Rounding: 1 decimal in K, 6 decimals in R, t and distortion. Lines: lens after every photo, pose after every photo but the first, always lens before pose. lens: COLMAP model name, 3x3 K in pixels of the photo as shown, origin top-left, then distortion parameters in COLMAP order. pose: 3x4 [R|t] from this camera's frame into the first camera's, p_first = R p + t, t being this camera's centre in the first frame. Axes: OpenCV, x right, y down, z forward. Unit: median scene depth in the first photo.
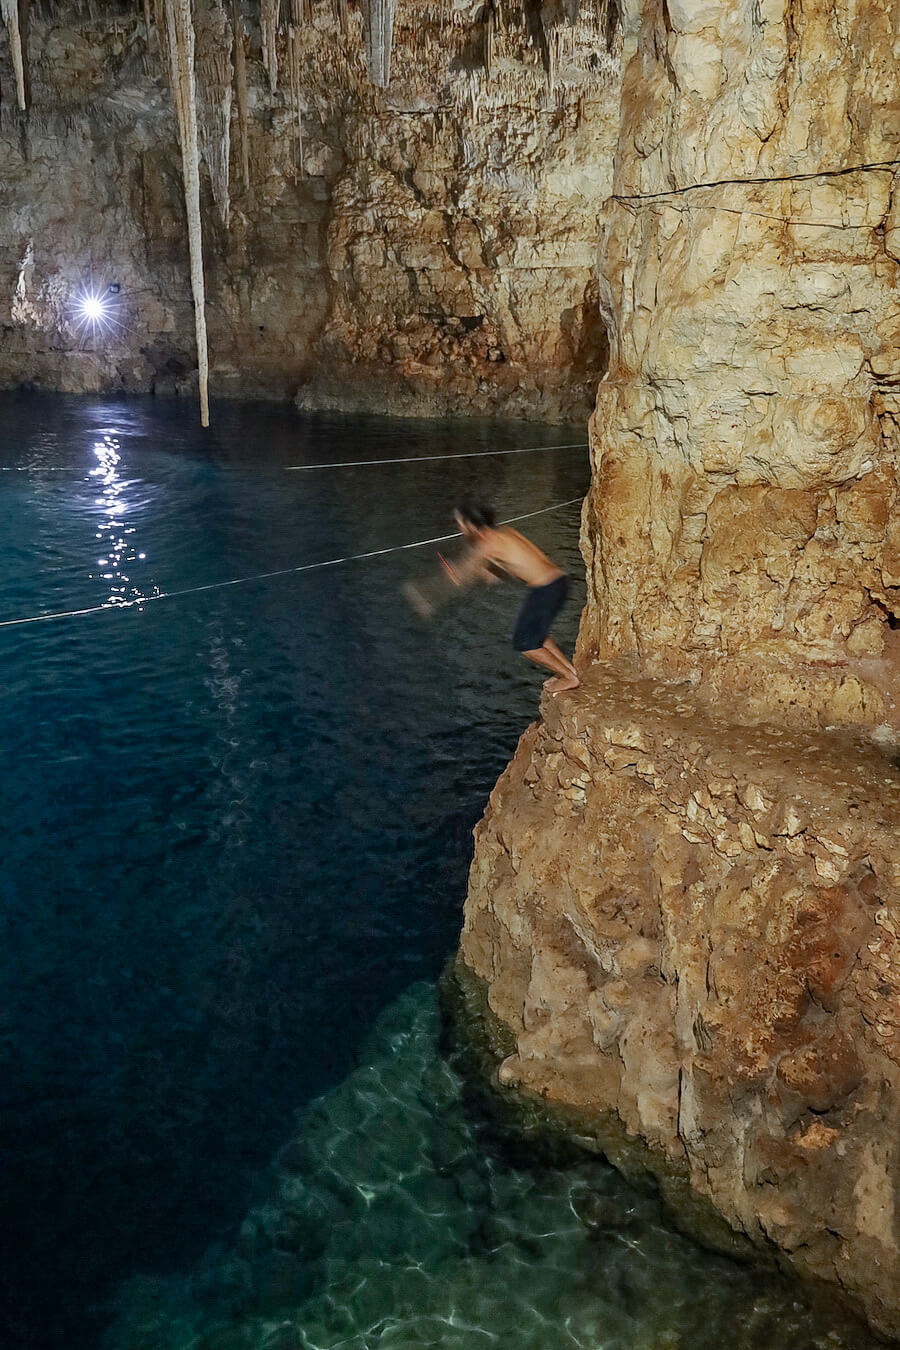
lens RADIAL K [[1245.0, 0, 449.9], [0, 1245.0, 670.0], [0, 0, 1]] dist [-0.008617, 0.104862]
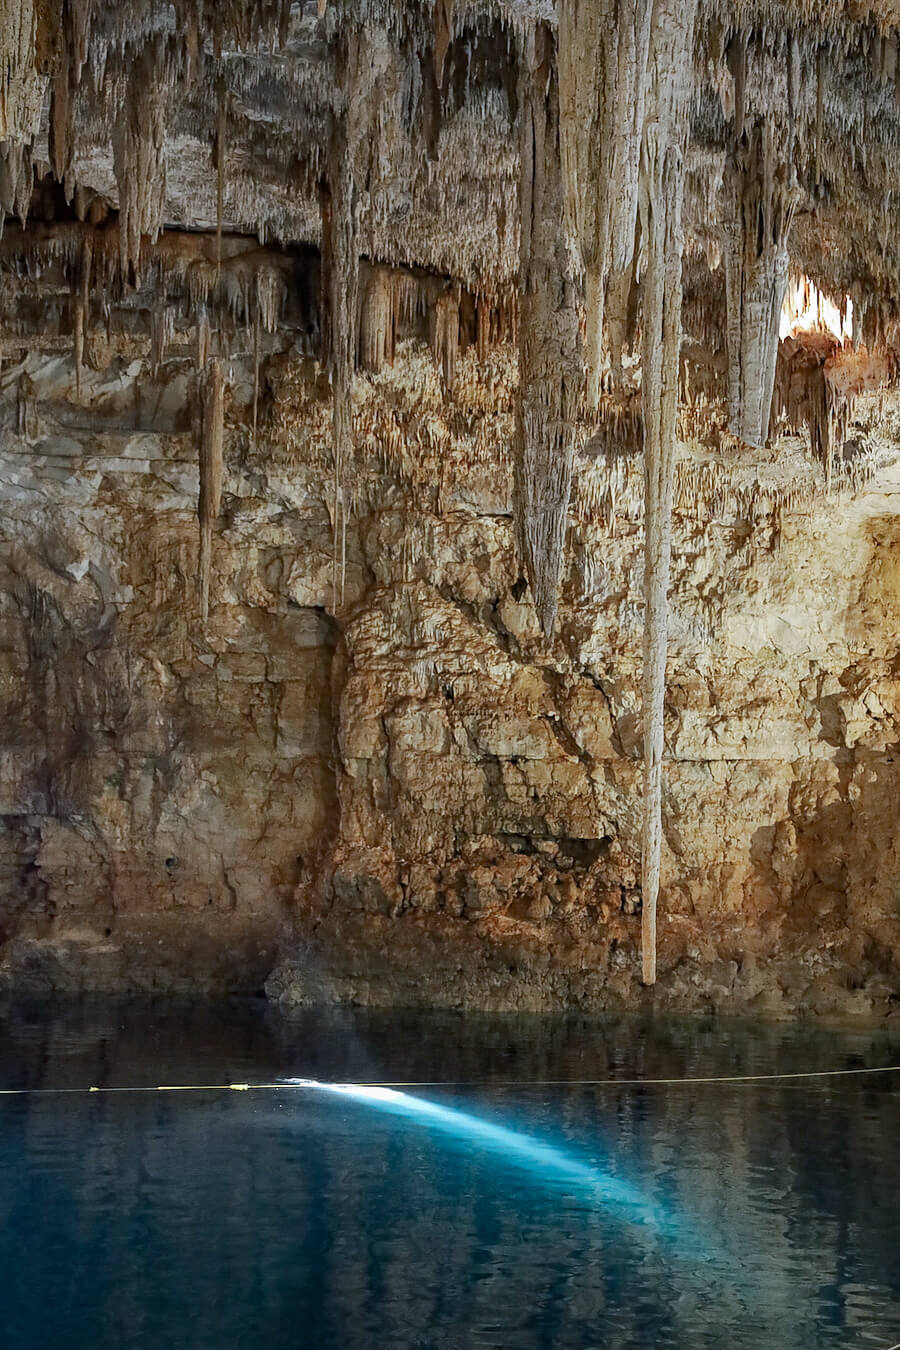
lens RADIAL K [[2159.1, 0, 450.0], [0, 2159.1, 675.0], [0, 0, 1]] dist [0.208730, 0.004465]
pose [[0.949621, 0.034930, 0.311447, -0.366732], [0.085535, 0.927154, -0.364785, 0.007131], [-0.301502, 0.373048, 0.877458, 0.109661]]
